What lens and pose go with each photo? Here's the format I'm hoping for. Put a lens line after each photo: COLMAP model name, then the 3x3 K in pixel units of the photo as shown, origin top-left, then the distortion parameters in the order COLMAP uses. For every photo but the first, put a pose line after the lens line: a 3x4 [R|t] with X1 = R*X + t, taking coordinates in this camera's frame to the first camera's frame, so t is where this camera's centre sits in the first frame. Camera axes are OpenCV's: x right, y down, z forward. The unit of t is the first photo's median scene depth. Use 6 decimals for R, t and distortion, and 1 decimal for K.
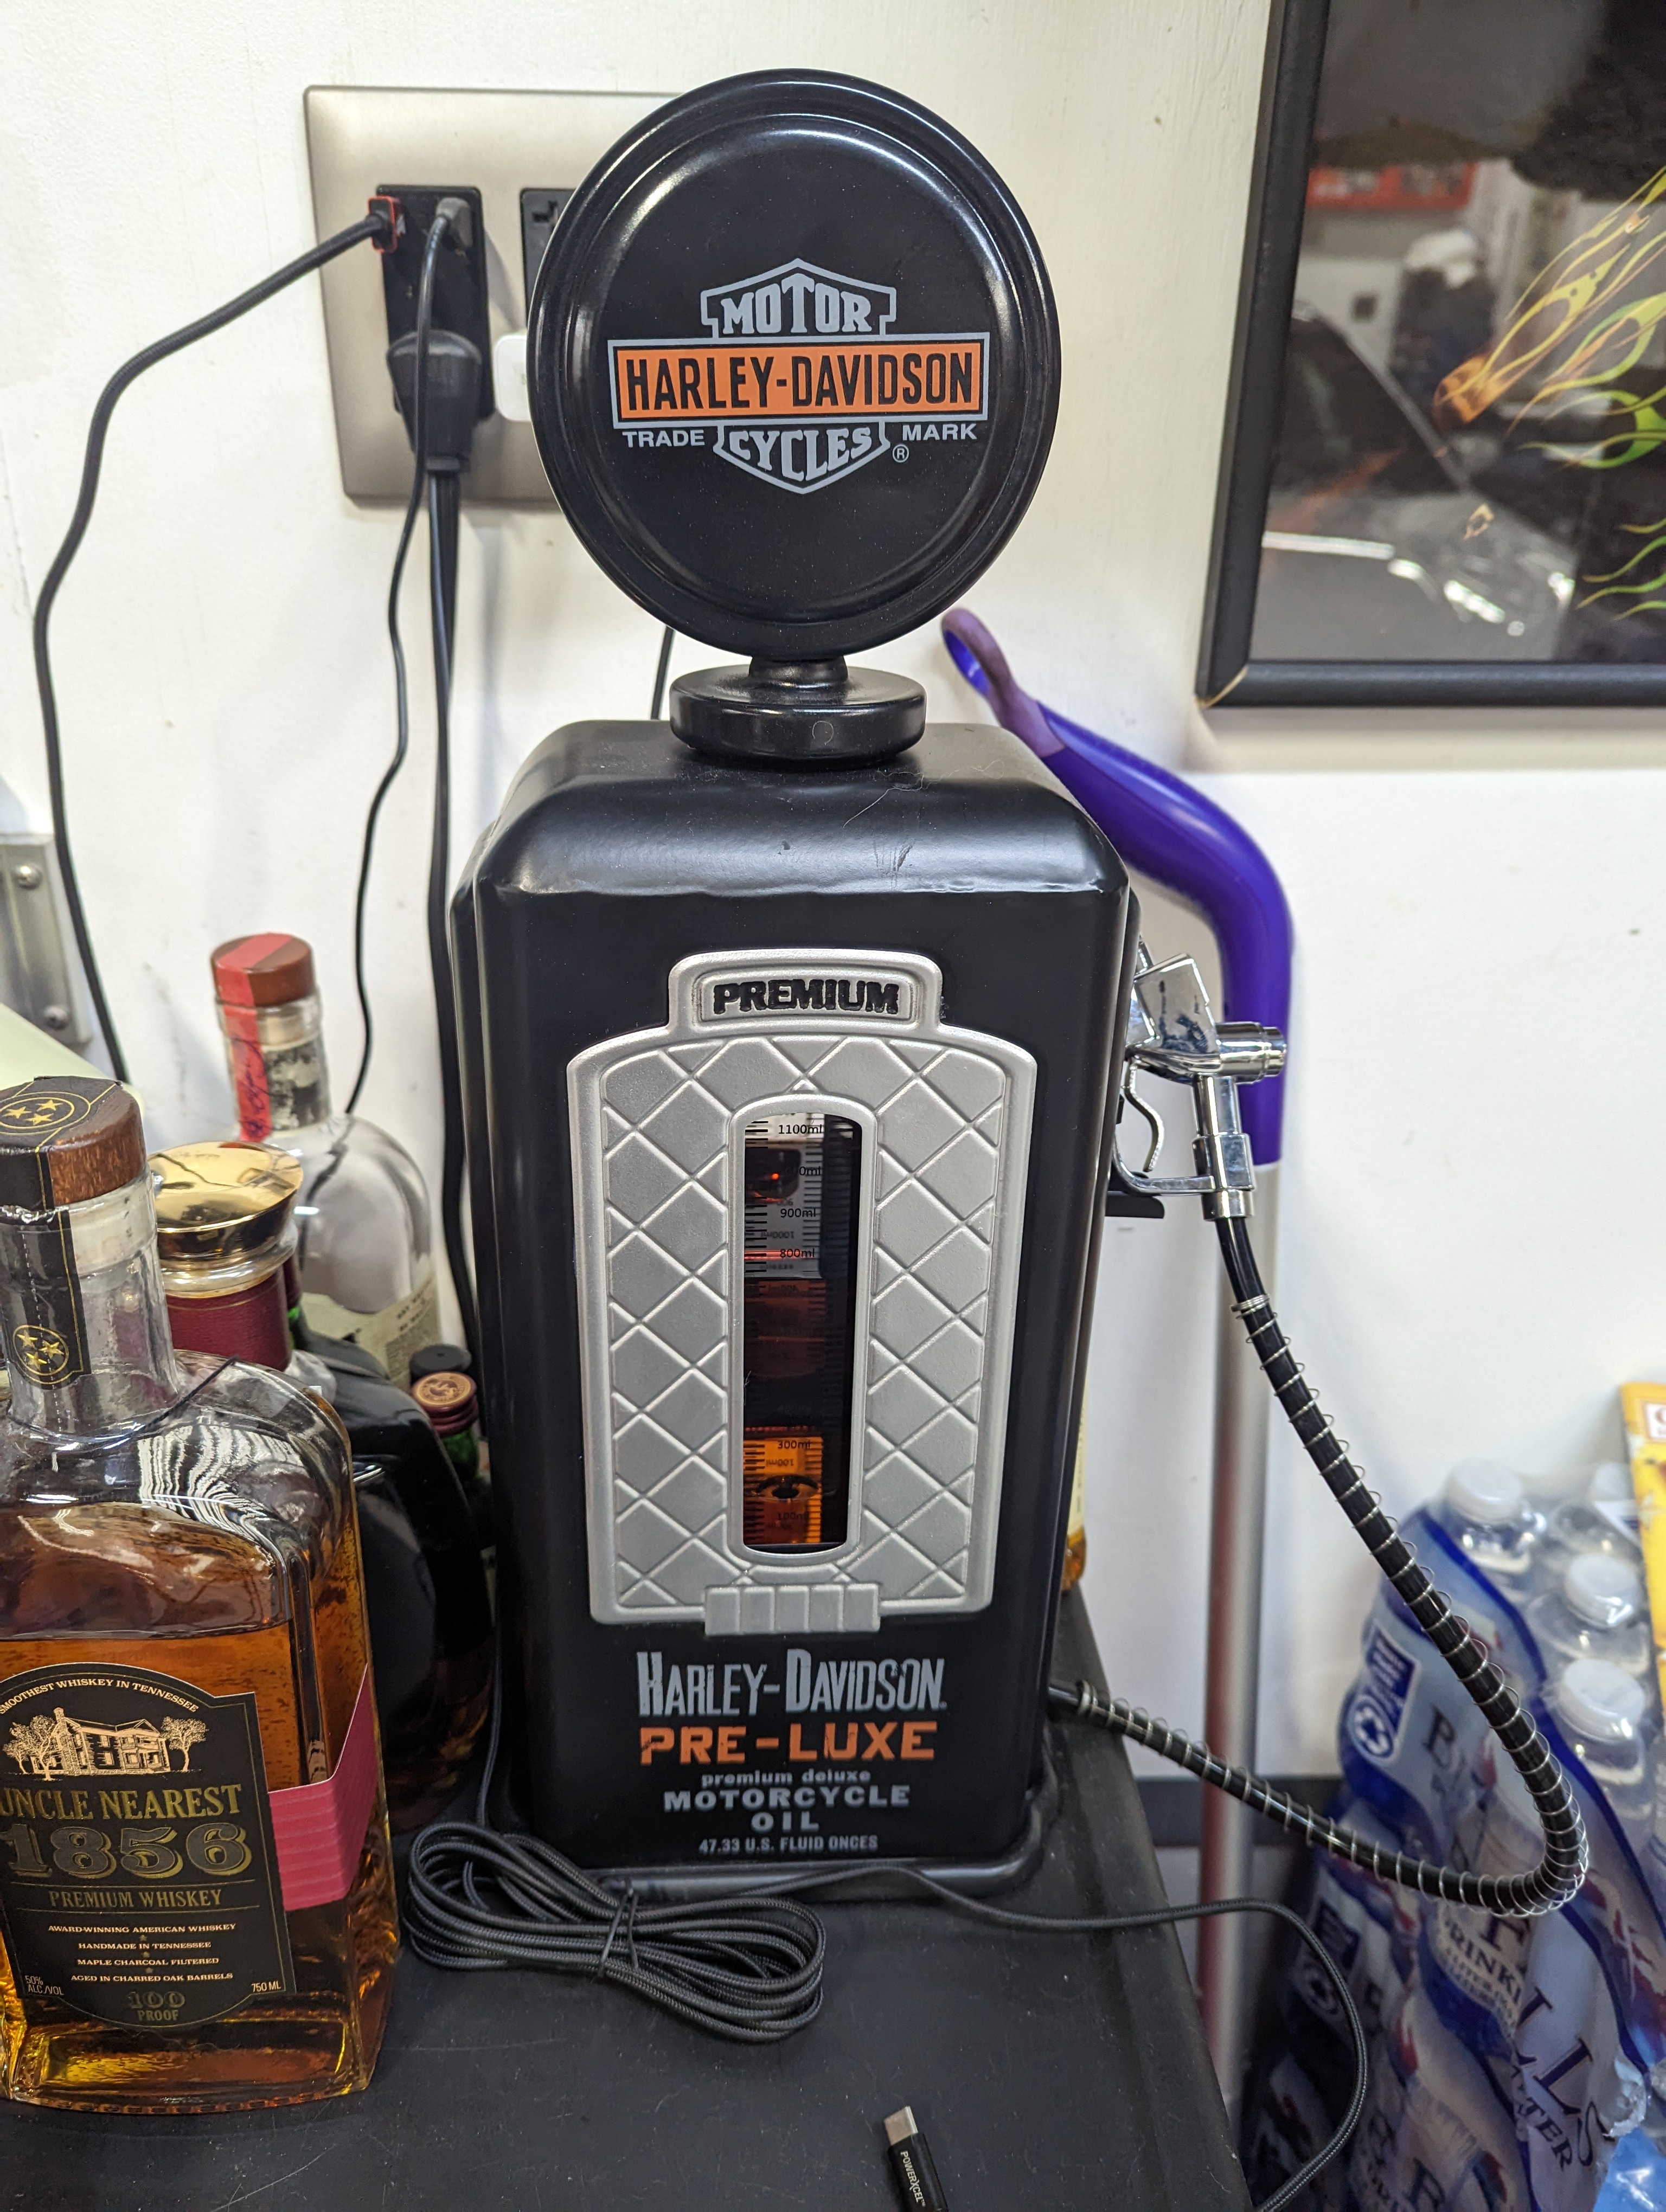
lens RADIAL K [[1554.7, 0, 825.1], [0, 1554.7, 1119.7], [0, 0, 1]] dist [0.037565, -0.008650]
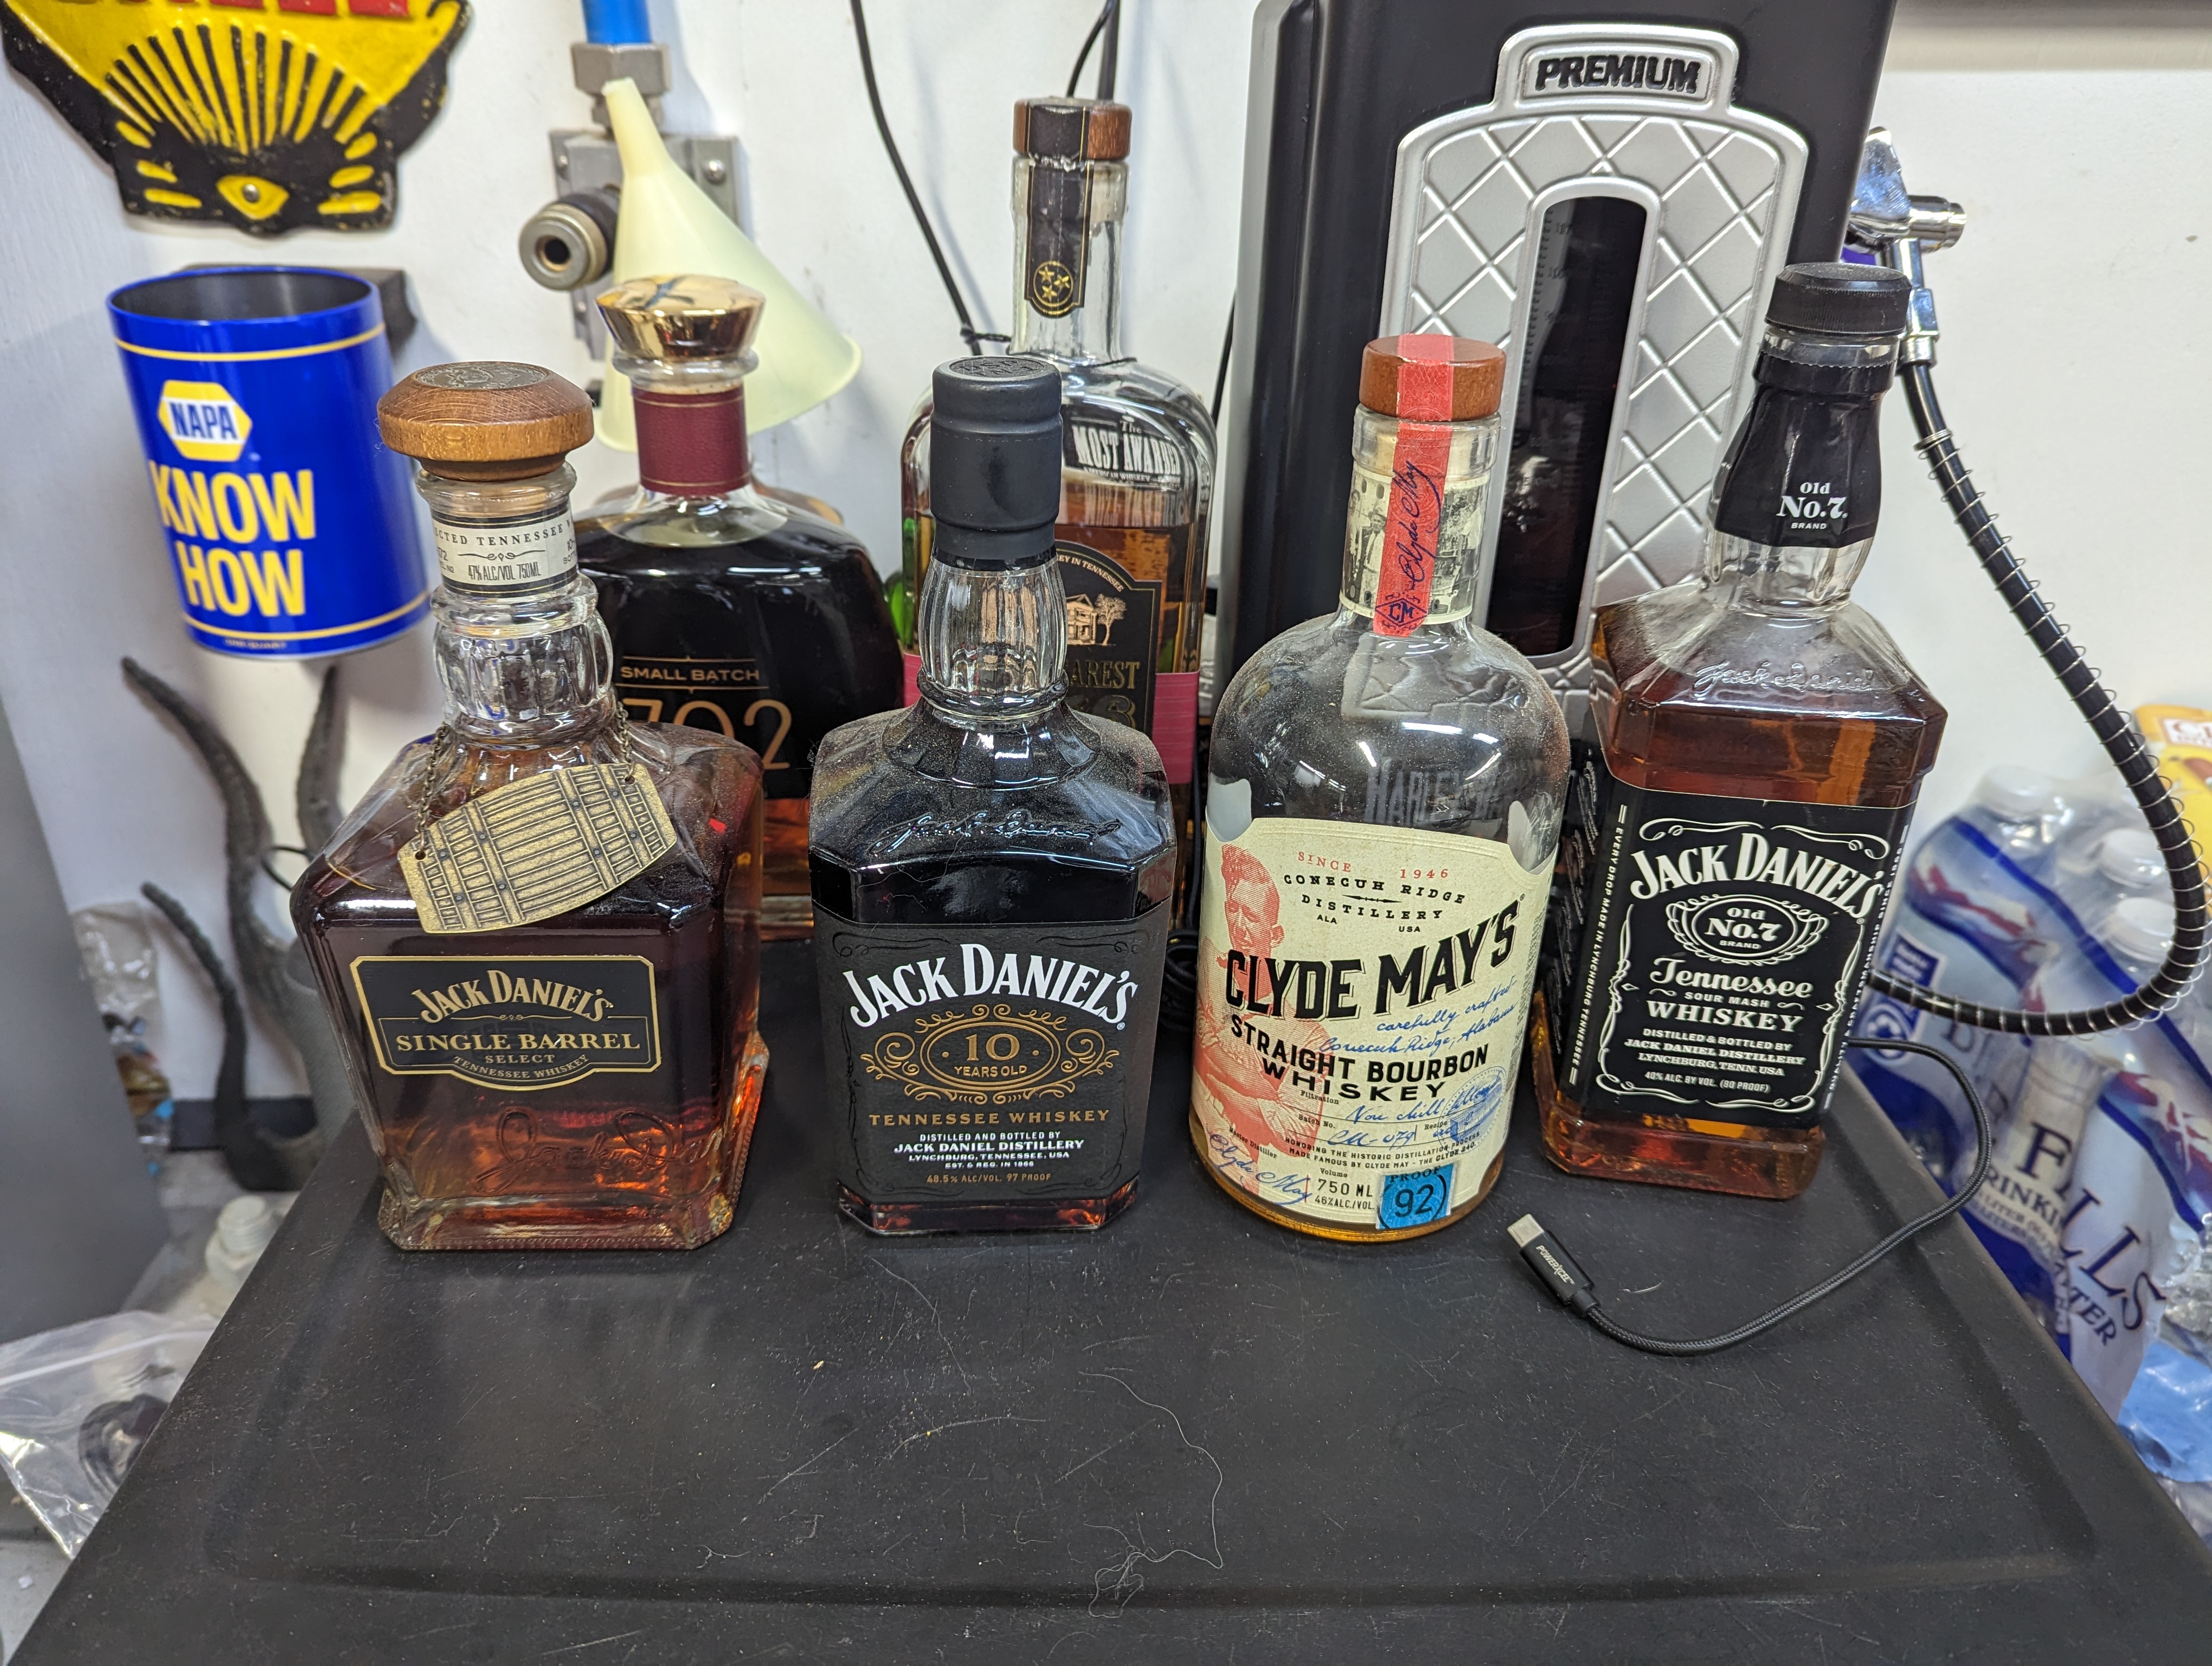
lens RADIAL K [[1554.7, 0, 1108.3], [0, 1554.7, 819.5], [0, 0, 1]] dist [0.037565, -0.008650]
pose [[0.999967, 0.008046, -0.000765, -0.249506], [-0.008028, 0.999758, 0.020469, 0.292766], [0.000930, -0.020462, 0.999790, -0.105025]]
